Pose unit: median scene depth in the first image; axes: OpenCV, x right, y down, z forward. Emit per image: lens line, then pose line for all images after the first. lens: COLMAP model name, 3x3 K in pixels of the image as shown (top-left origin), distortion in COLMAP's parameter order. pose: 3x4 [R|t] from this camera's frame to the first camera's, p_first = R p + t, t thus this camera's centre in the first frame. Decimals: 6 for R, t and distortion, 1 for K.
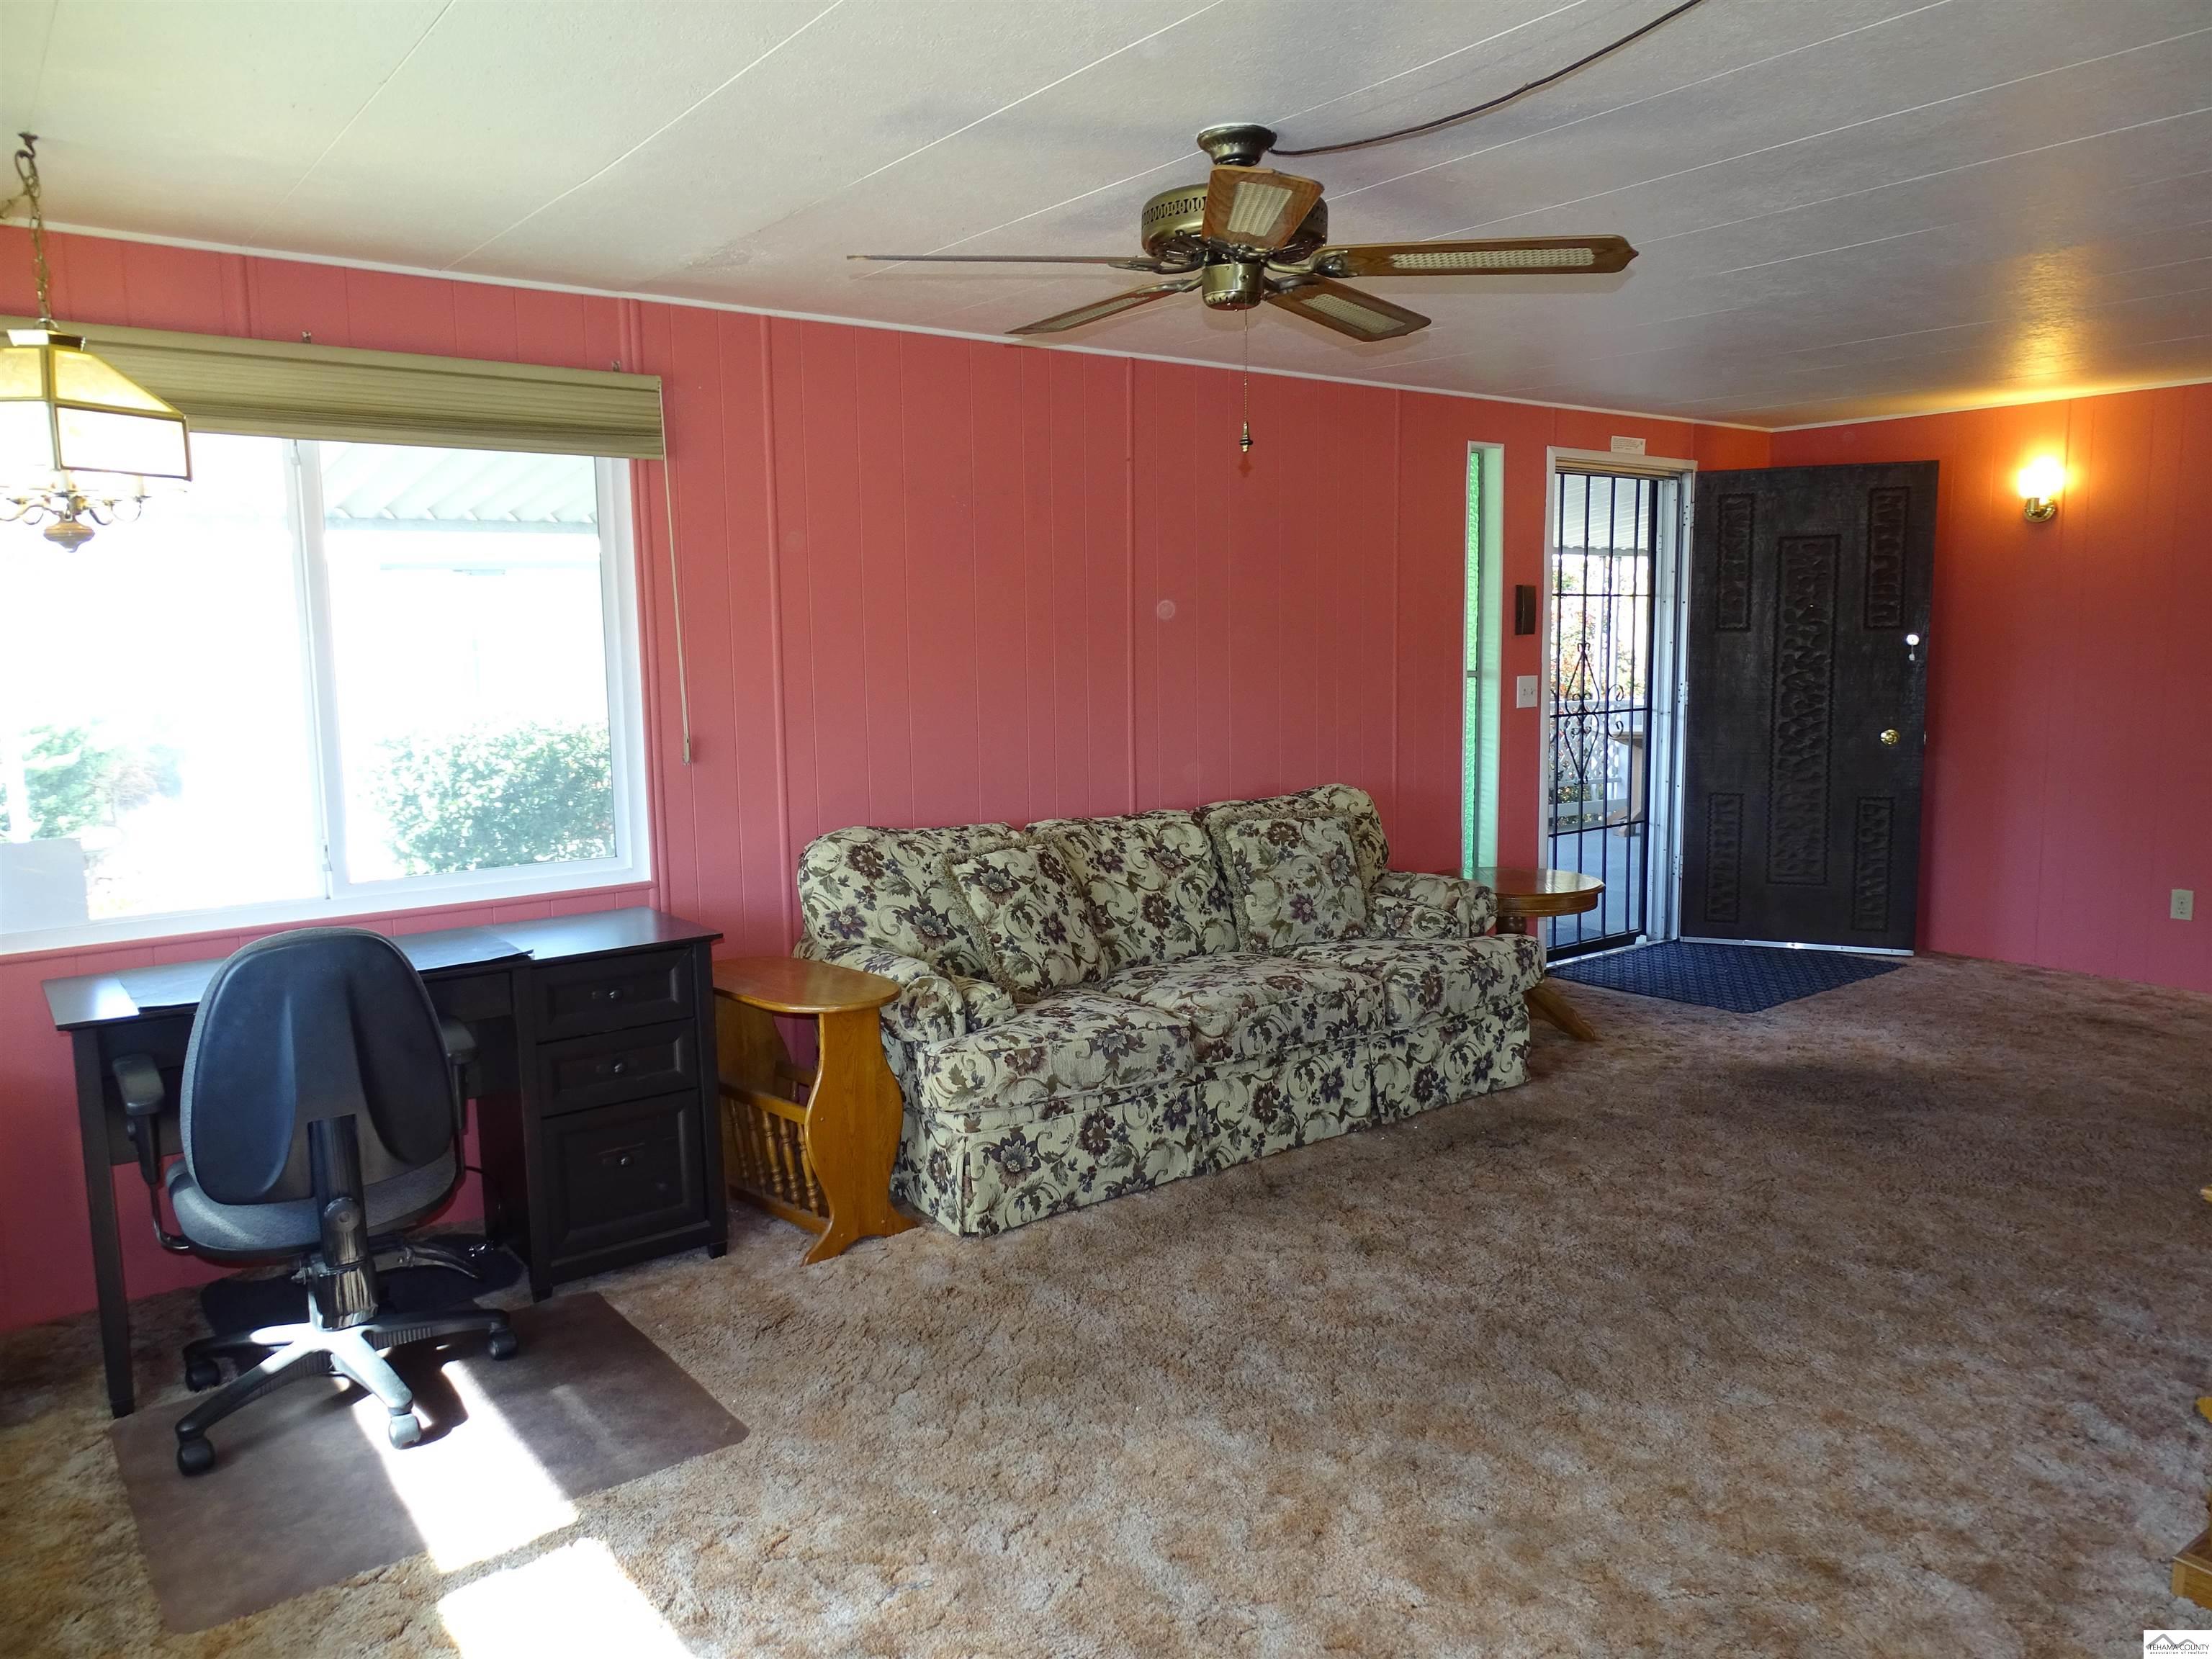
lens RADIAL K [[1564.4, 0, 1111.1], [0, 1564.4, 826.5], [0, 0, 1]] dist [-0.000878, 0.000444]
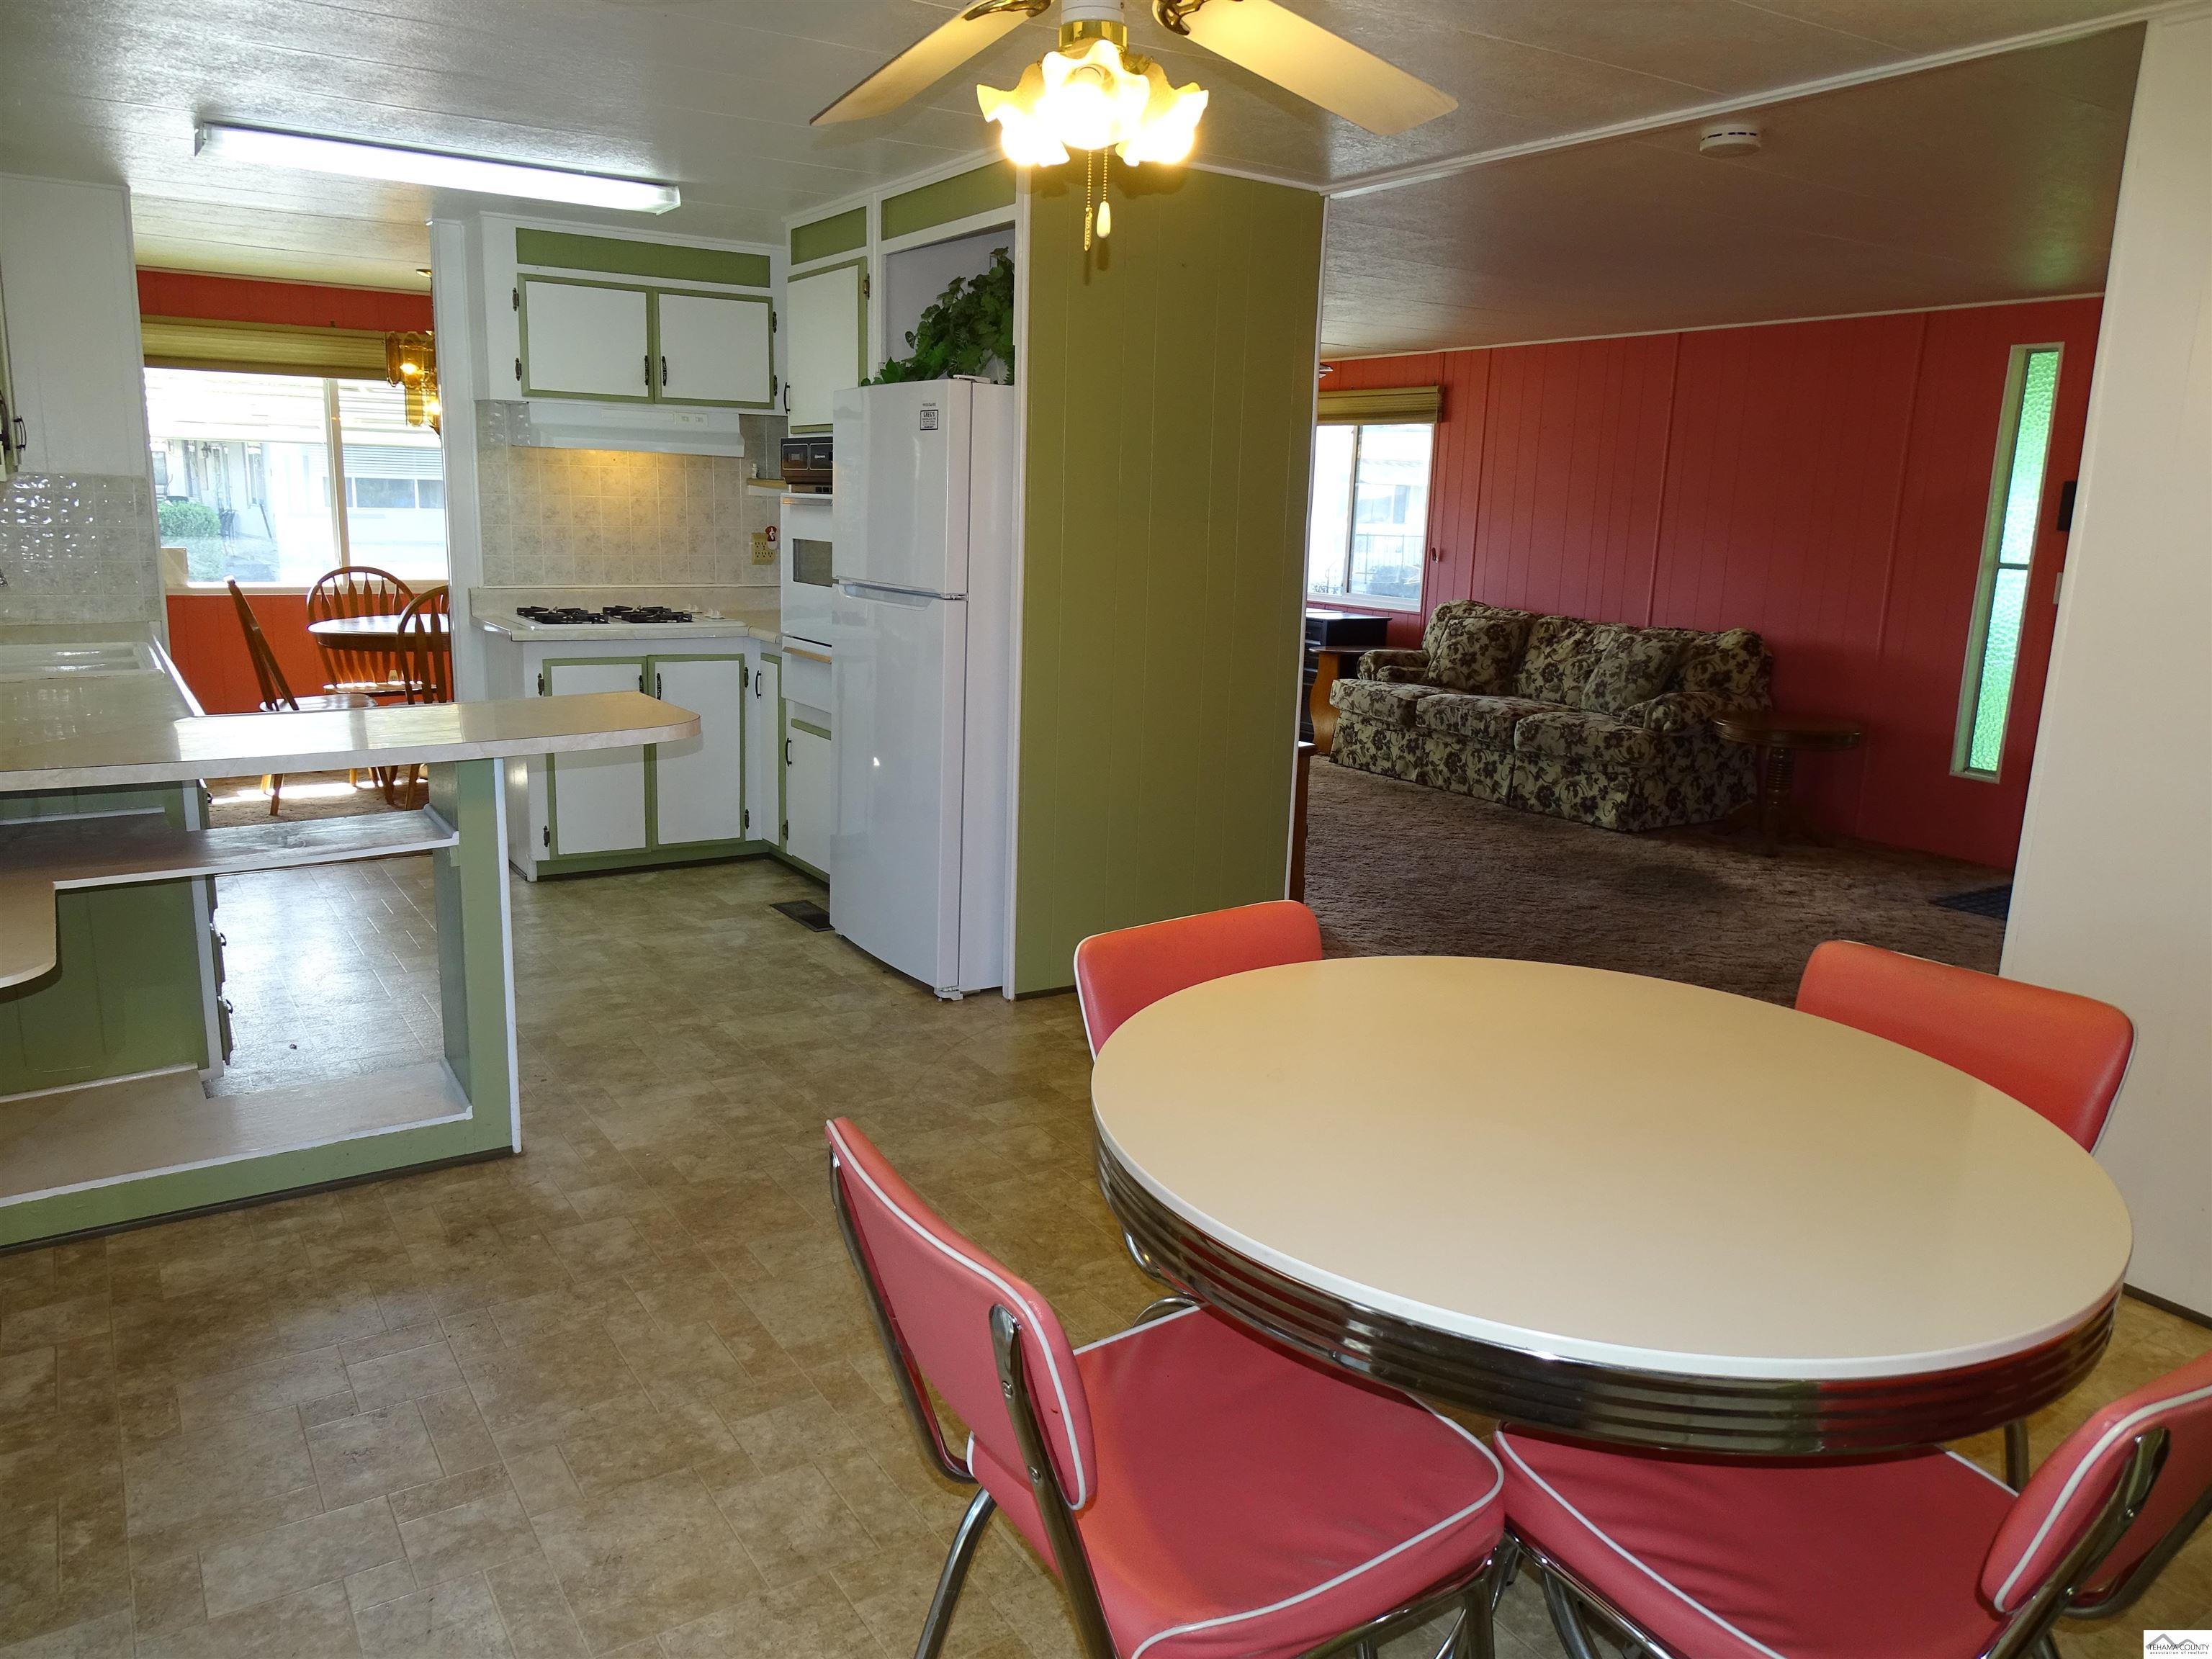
lens RADIAL K [[1564.4, 0, 1111.1], [0, 1564.4, 826.5], [0, 0, 1]] dist [-0.000878, 0.000444]
pose [[-0.073414, 0.219436, -0.972861, 1.806690], [-0.150325, 0.961913, 0.228311, -0.104766], [0.985907, 0.163006, -0.037632, 0.627540]]
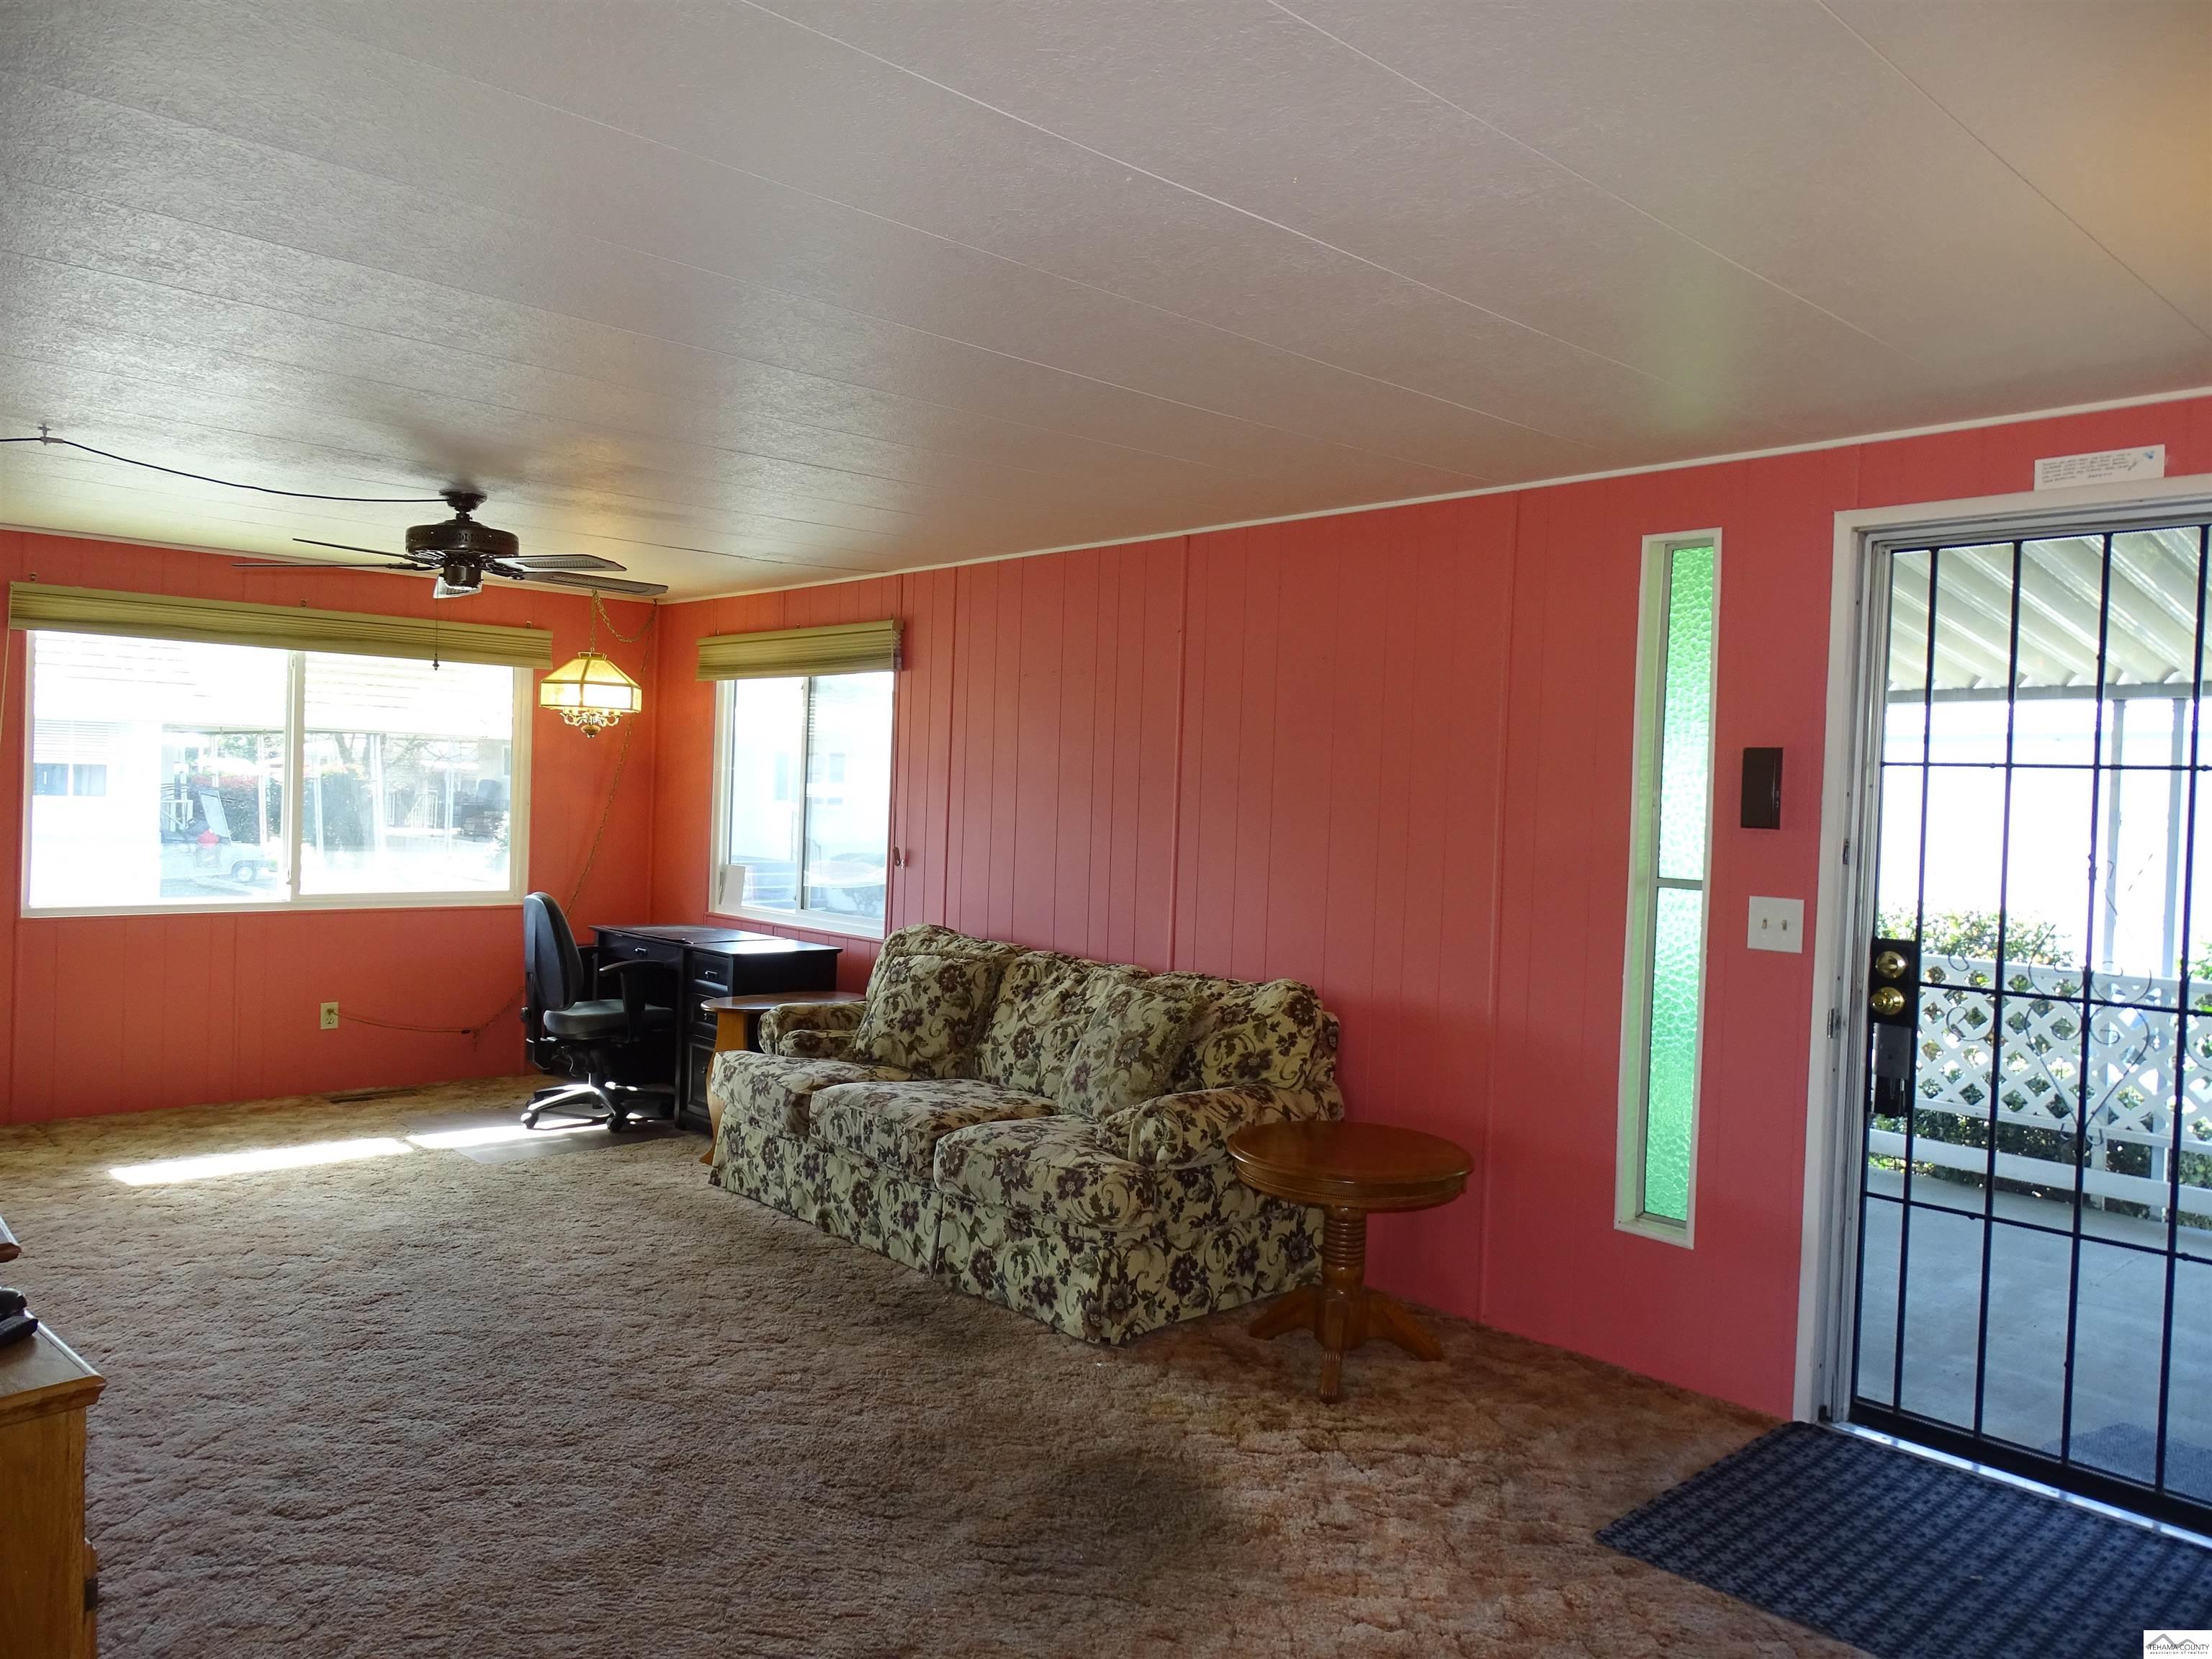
lens RADIAL K [[1564.4, 0, 1111.1], [0, 1564.4, 826.5], [0, 0, 1]] dist [-0.000878, 0.000444]
pose [[0.102785, 0.041931, -0.993819, 1.140818], [-0.155475, 0.987509, 0.025585, -0.135754], [0.982478, 0.151884, 0.108021, 0.934886]]
